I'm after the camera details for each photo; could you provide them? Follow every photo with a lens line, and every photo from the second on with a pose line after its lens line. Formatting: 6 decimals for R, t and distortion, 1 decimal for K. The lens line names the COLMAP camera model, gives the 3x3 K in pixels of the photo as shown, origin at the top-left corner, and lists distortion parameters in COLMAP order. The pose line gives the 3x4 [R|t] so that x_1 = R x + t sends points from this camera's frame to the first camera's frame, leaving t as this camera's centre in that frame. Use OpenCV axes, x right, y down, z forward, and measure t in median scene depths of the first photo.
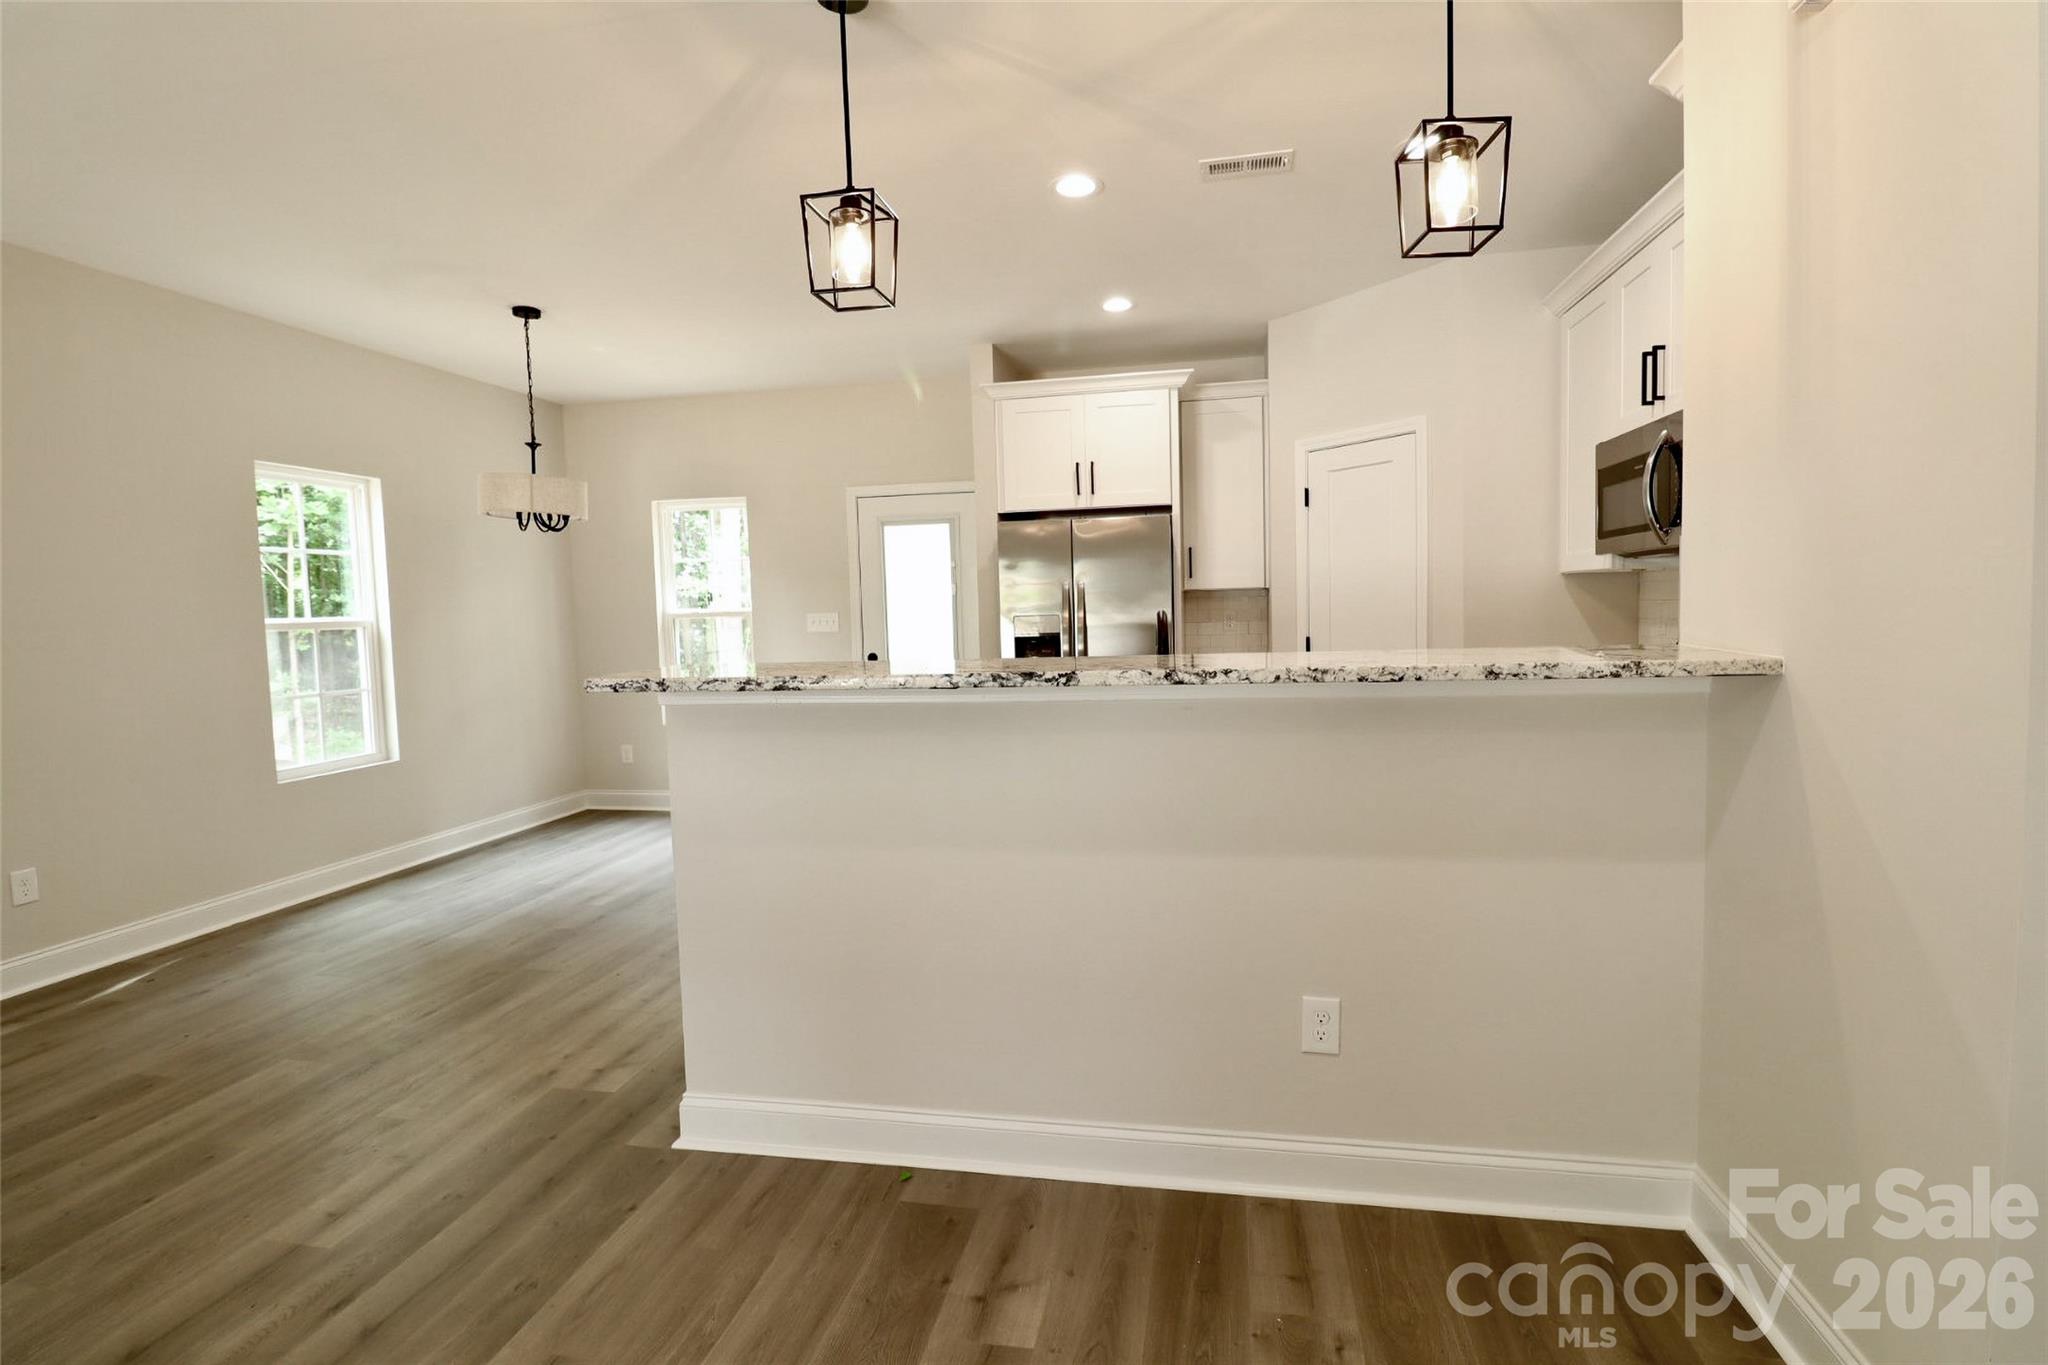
lens RADIAL K [[956.2, 0, 1045.8], [0, 956.2, 667.3], [0, 0, 1]] dist [-0.007562, -0.008754]
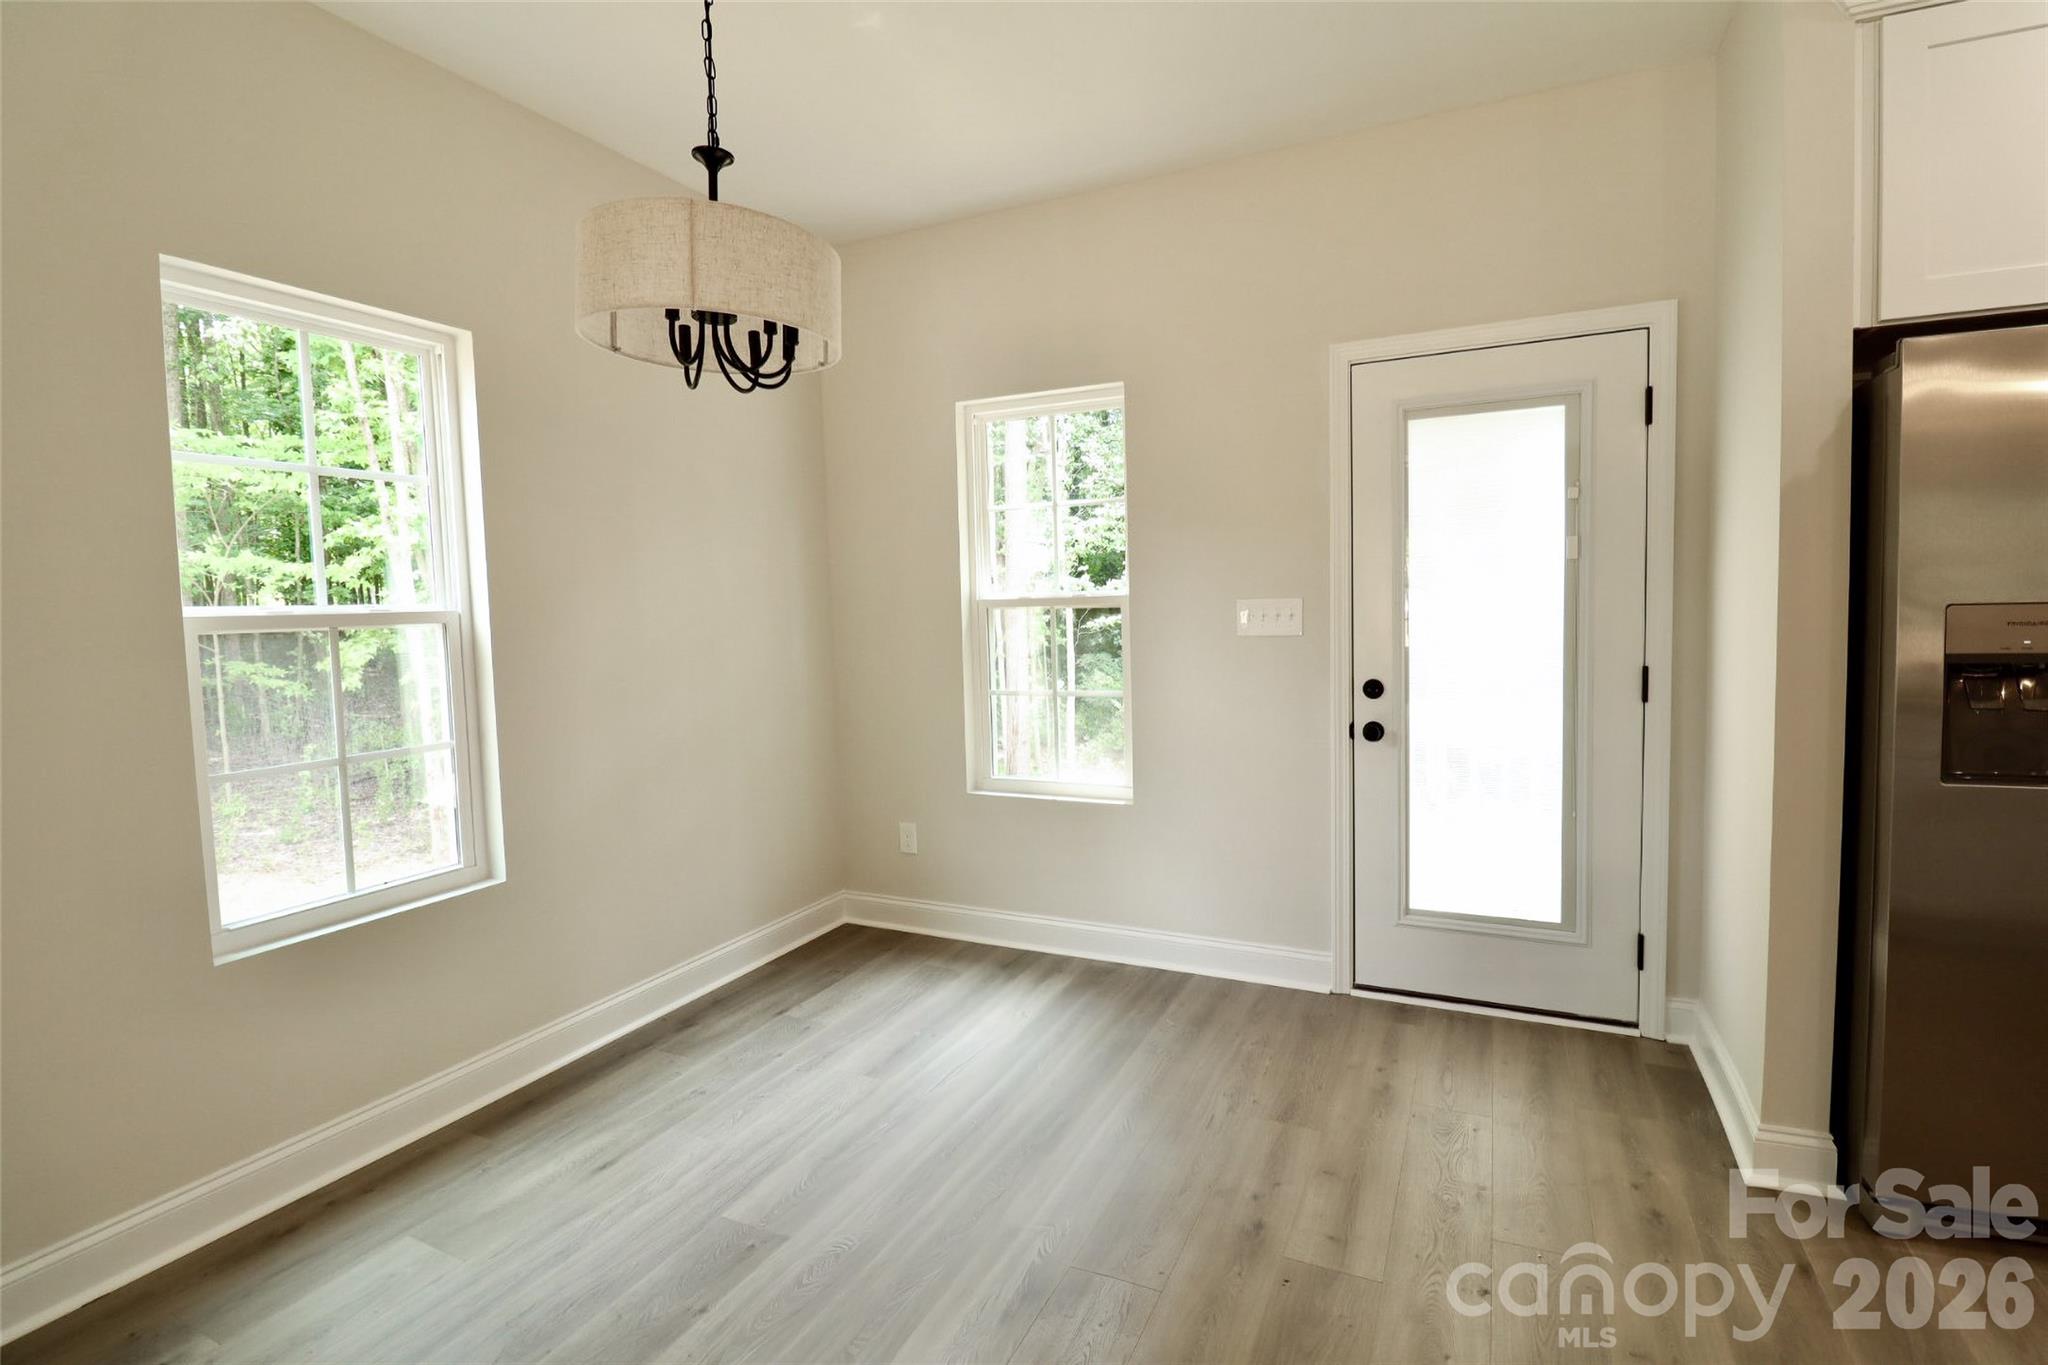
lens RADIAL K [[956.2, 0, 1038.6], [0, 956.2, 667.0], [0, 0, 1]] dist [-0.007562, -0.008754]
pose [[0.965377, 0.018807, -0.260179, -0.361791], [-0.016731, 0.999808, 0.010188, -0.038209], [0.260320, -0.005482, 0.965507, 0.780298]]
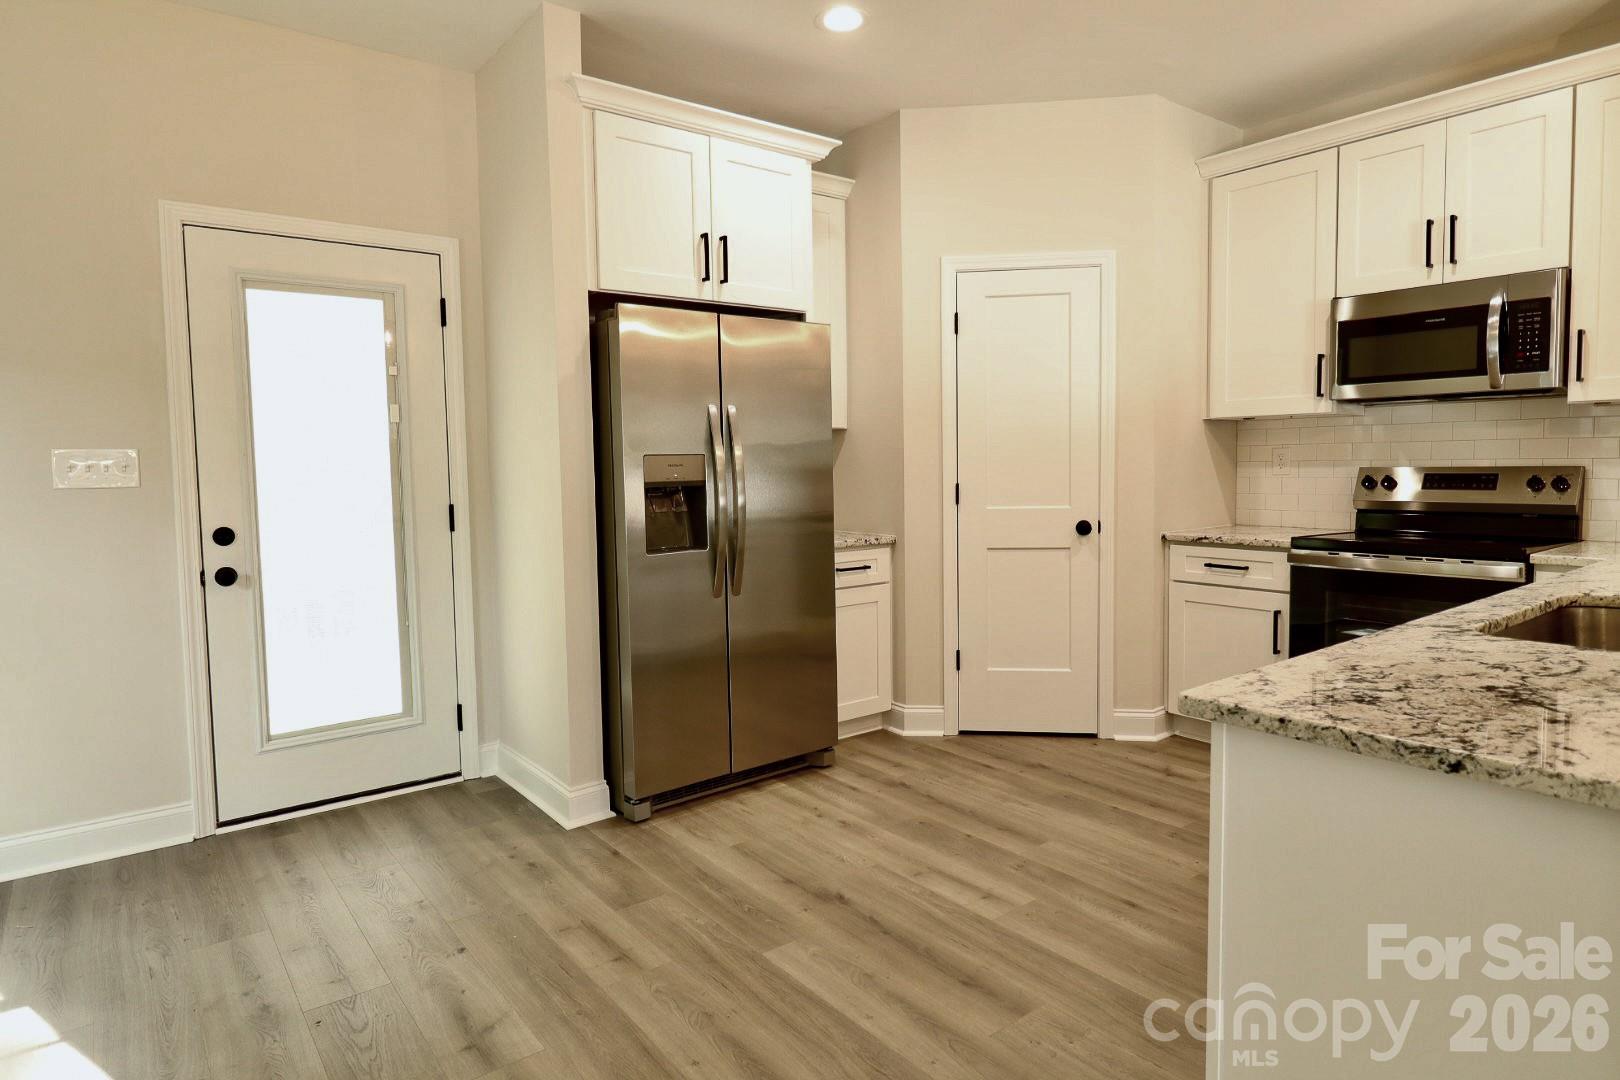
lens RADIAL K [[925.2, 0, 822.3], [0, 925.2, 526.3], [0, 0, 1]] dist [0.001827, -0.006667]
pose [[0.661603, -0.033588, 0.749102, -0.566414], [0.047162, 0.998882, 0.003135, -0.001845], [-0.748370, 0.033255, 0.662448, 0.683364]]
